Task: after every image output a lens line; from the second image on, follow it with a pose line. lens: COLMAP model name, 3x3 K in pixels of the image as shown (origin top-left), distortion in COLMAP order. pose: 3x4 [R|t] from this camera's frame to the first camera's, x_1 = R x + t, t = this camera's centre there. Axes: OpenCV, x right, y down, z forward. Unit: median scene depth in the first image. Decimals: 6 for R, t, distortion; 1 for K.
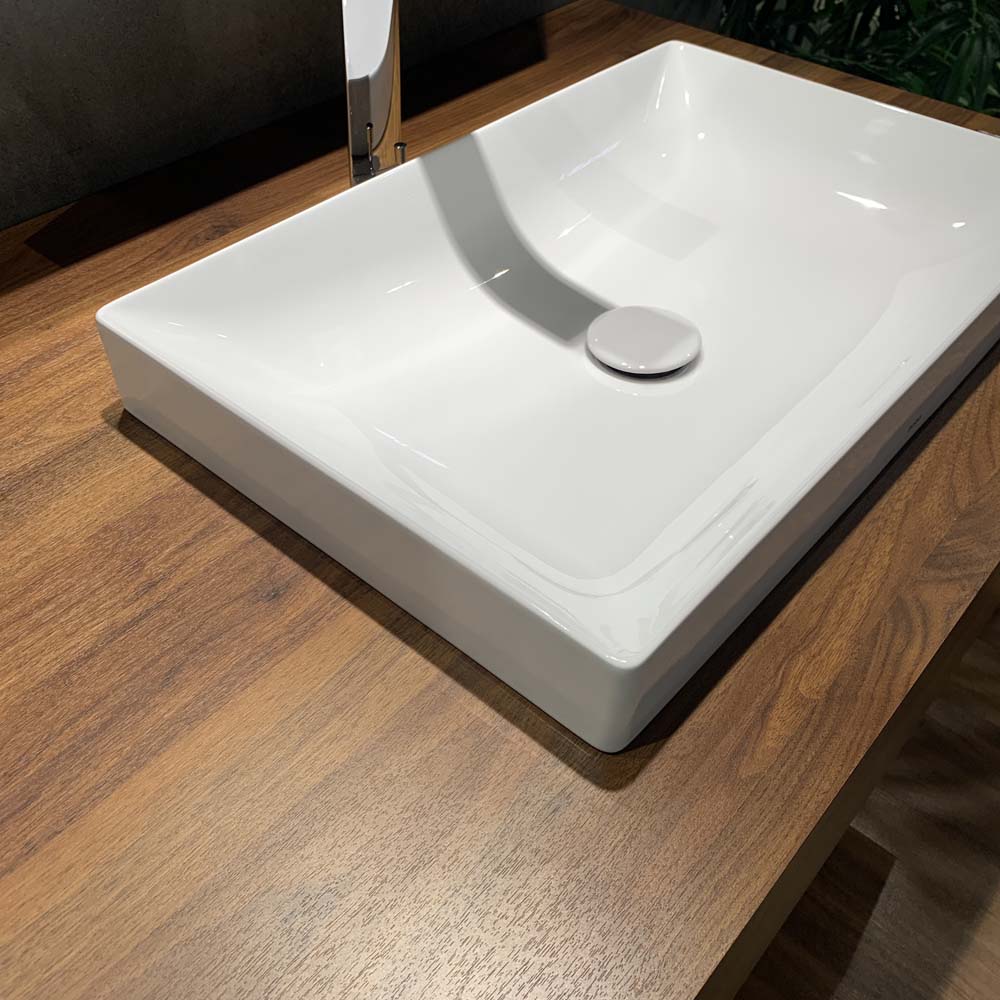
lens RADIAL K [[1025.9, 0, 504.4], [0, 1025.9, 486.1], [0, 0, 1]] dist [0.118077, -0.356024]
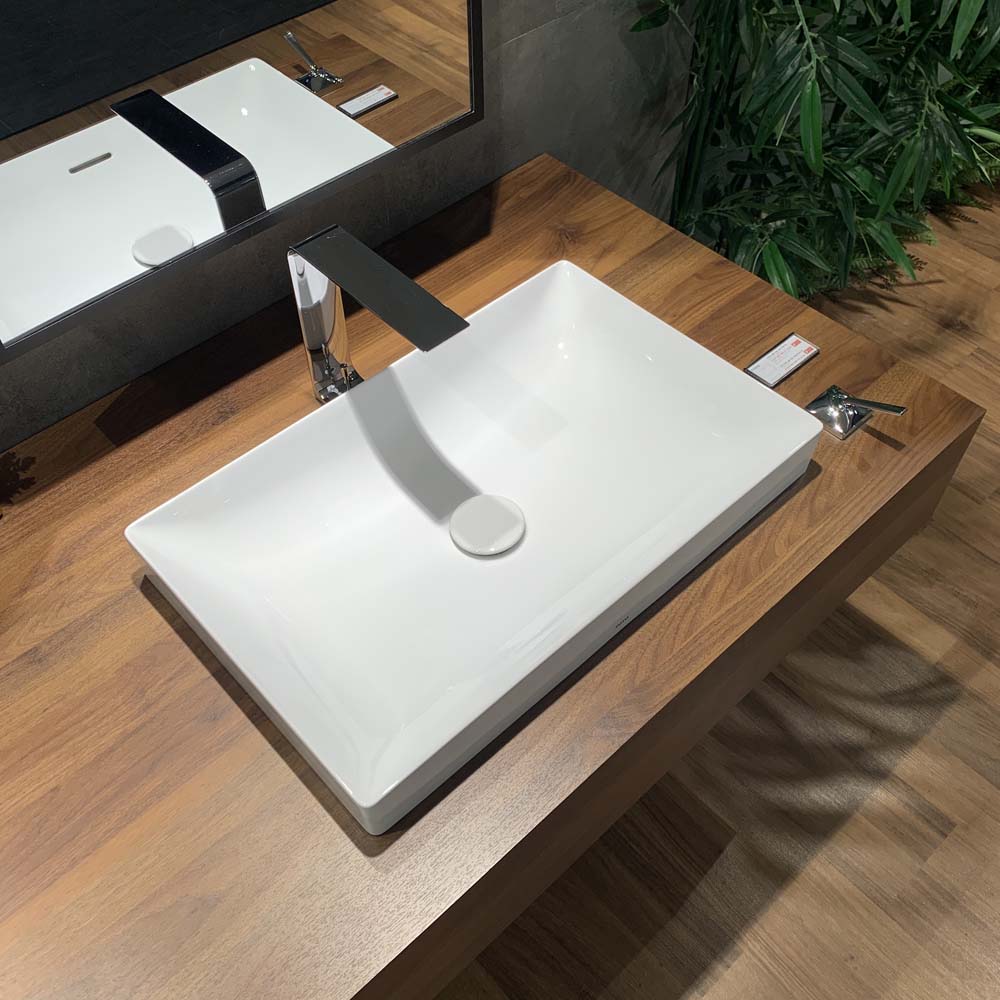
lens RADIAL K [[1025.9, 0, 504.4], [0, 1025.9, 486.1], [0, 0, 1]] dist [0.118077, -0.356024]
pose [[0.993085, 0.060314, -0.100719, 0.377670], [-0.047596, 0.991113, 0.124213, -0.473080], [0.107316, -0.118560, 0.987131, -0.575135]]
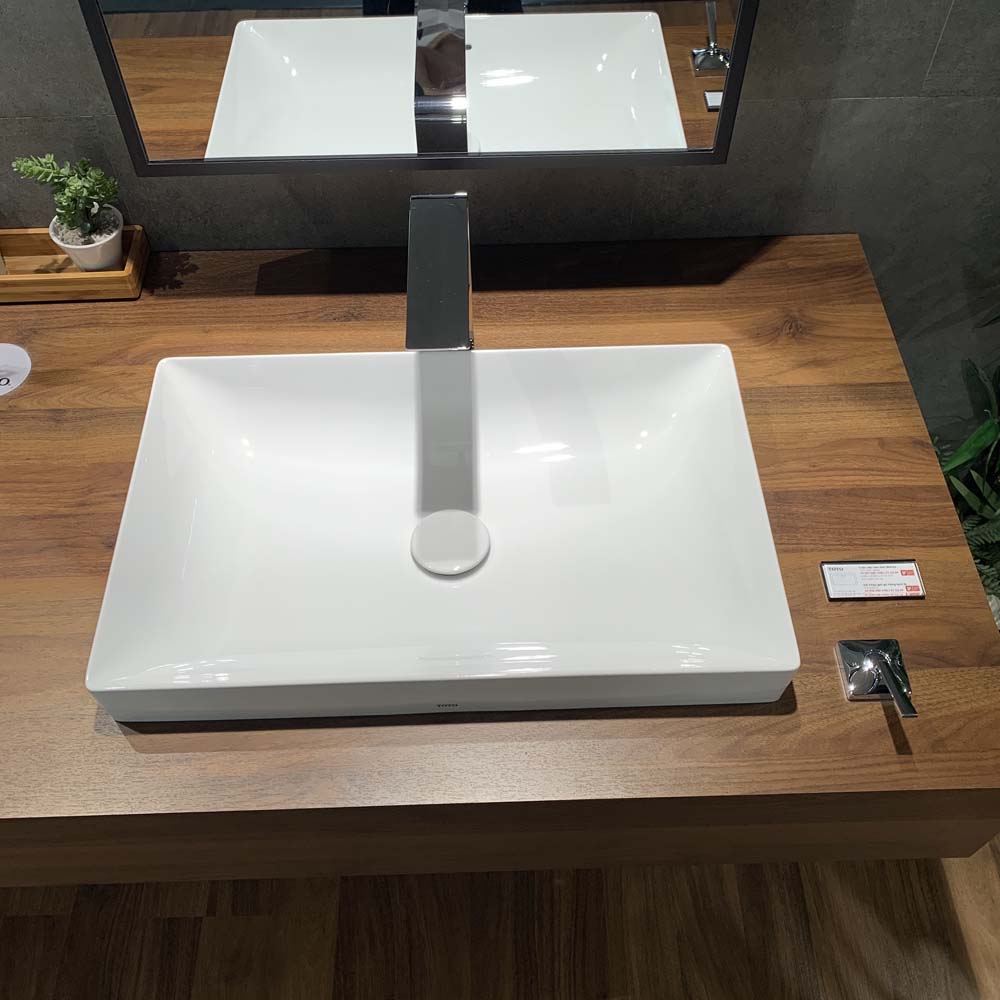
lens RADIAL K [[1025.9, 0, 504.4], [0, 1025.9, 486.1], [0, 0, 1]] dist [0.118077, -0.356024]
pose [[0.677778, 0.574576, -0.458779, 0.985035], [-0.490138, 0.818178, 0.300582, -0.830751], [0.548071, 0.021137, 0.836165, -0.196370]]
